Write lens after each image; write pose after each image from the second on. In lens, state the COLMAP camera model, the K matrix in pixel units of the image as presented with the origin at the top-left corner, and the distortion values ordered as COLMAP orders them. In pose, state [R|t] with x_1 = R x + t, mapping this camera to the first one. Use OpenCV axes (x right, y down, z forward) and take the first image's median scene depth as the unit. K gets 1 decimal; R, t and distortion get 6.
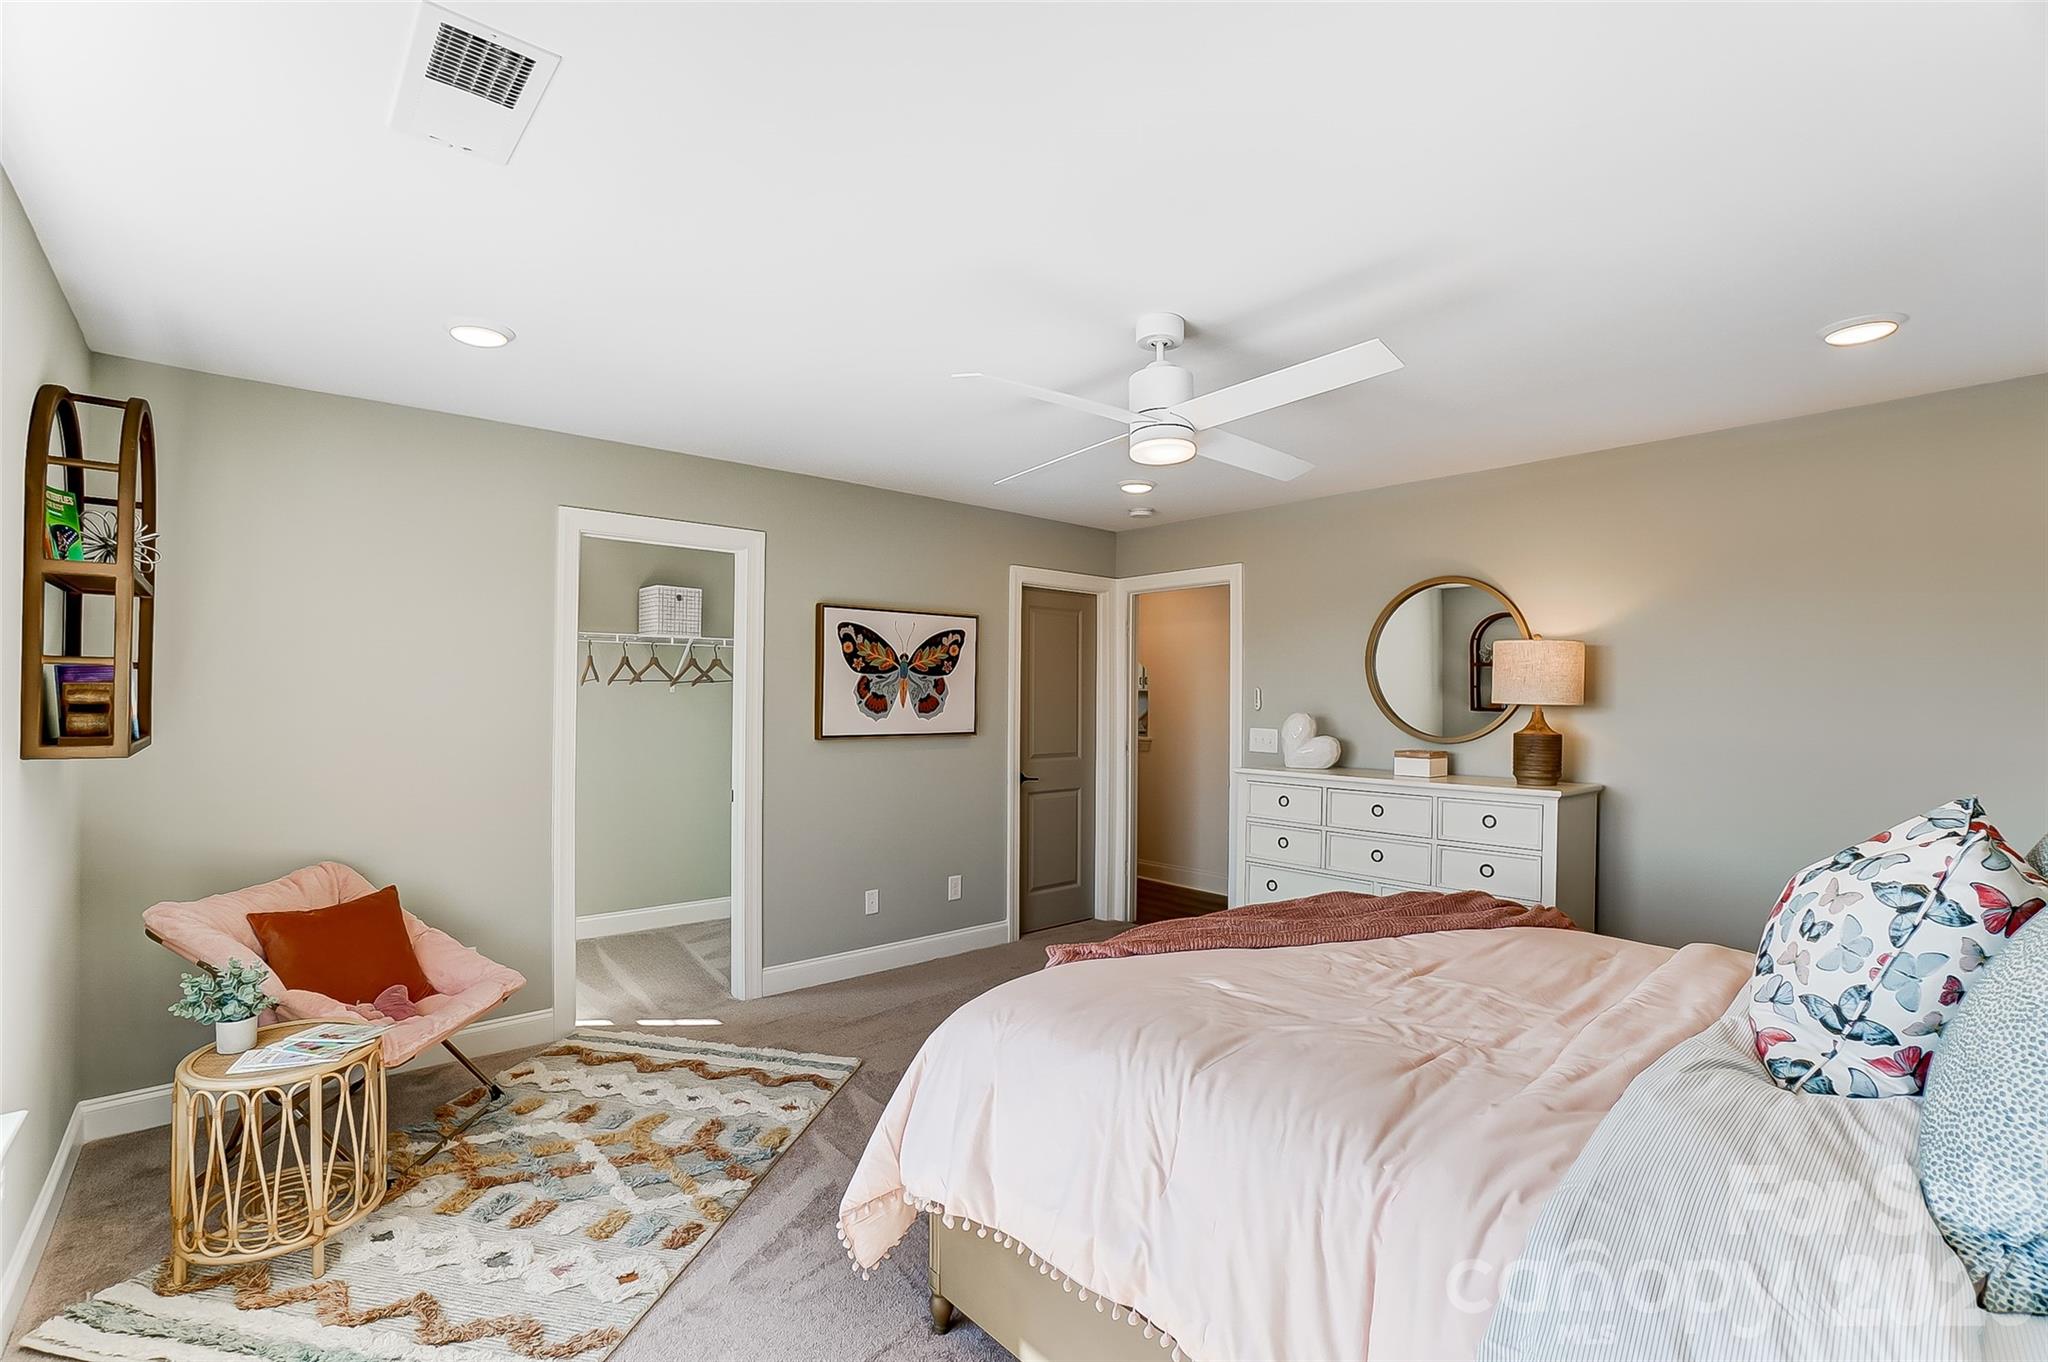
lens RADIAL K [[904.6, 0, 1013.4], [0, 904.6, 683.3], [0, 0, 1]] dist [-0.061115, 0.000163]
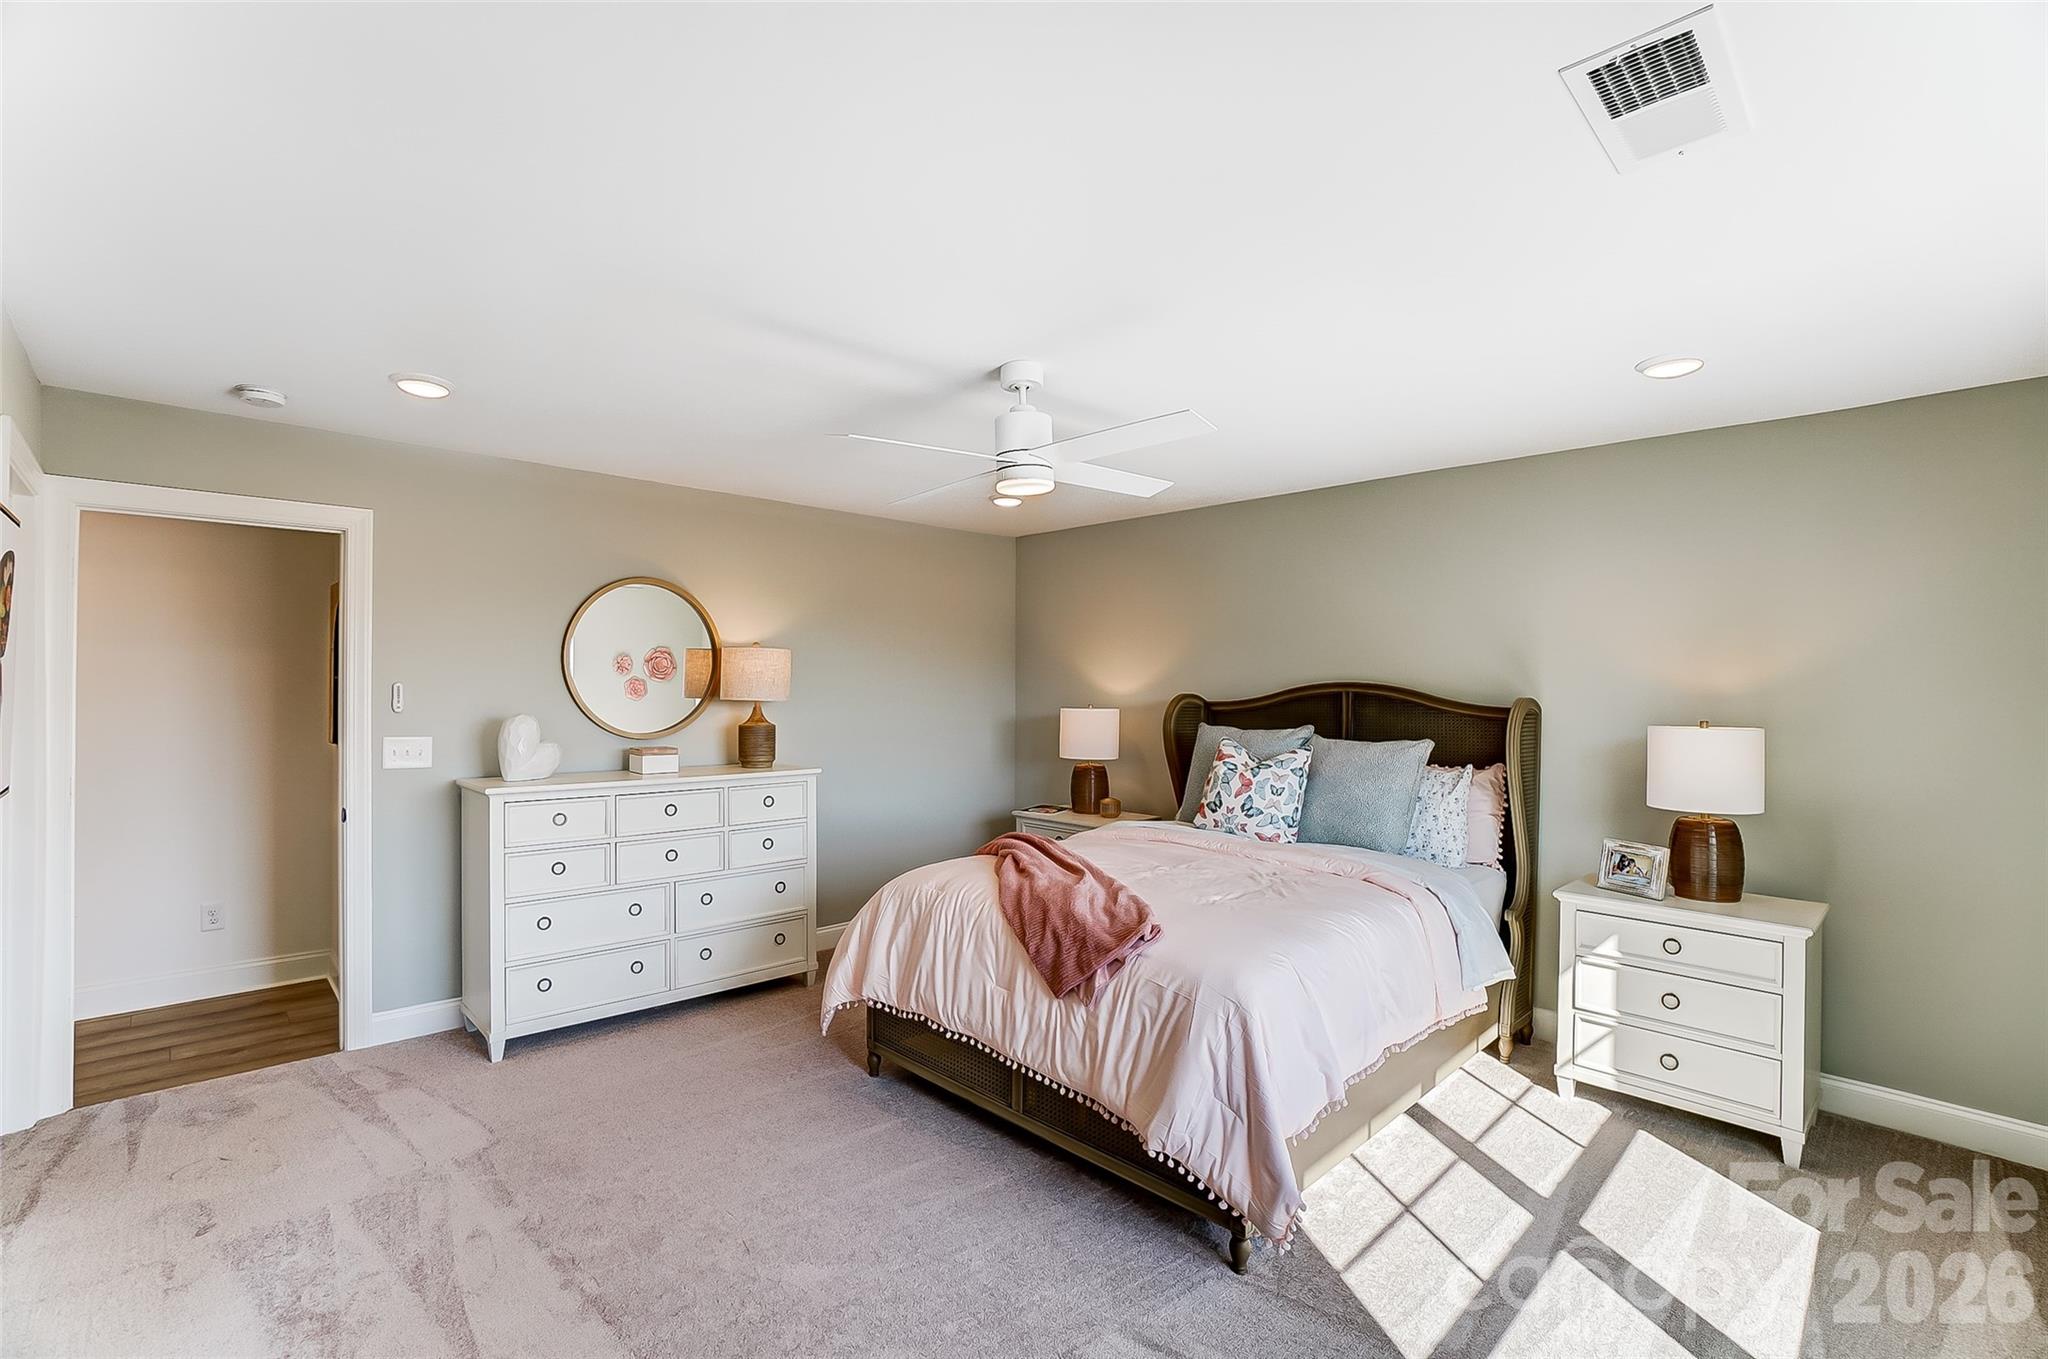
lens RADIAL K [[904.6, 0, 1013.4], [0, 904.6, 681.8], [0, 0, 1]] dist [-0.061115, 0.000163]
pose [[-0.059920, 0.005917, 0.998186, -0.632418], [-0.013976, 0.999879, -0.006766, 0.002632], [-0.998105, -0.014356, -0.059830, 0.717621]]
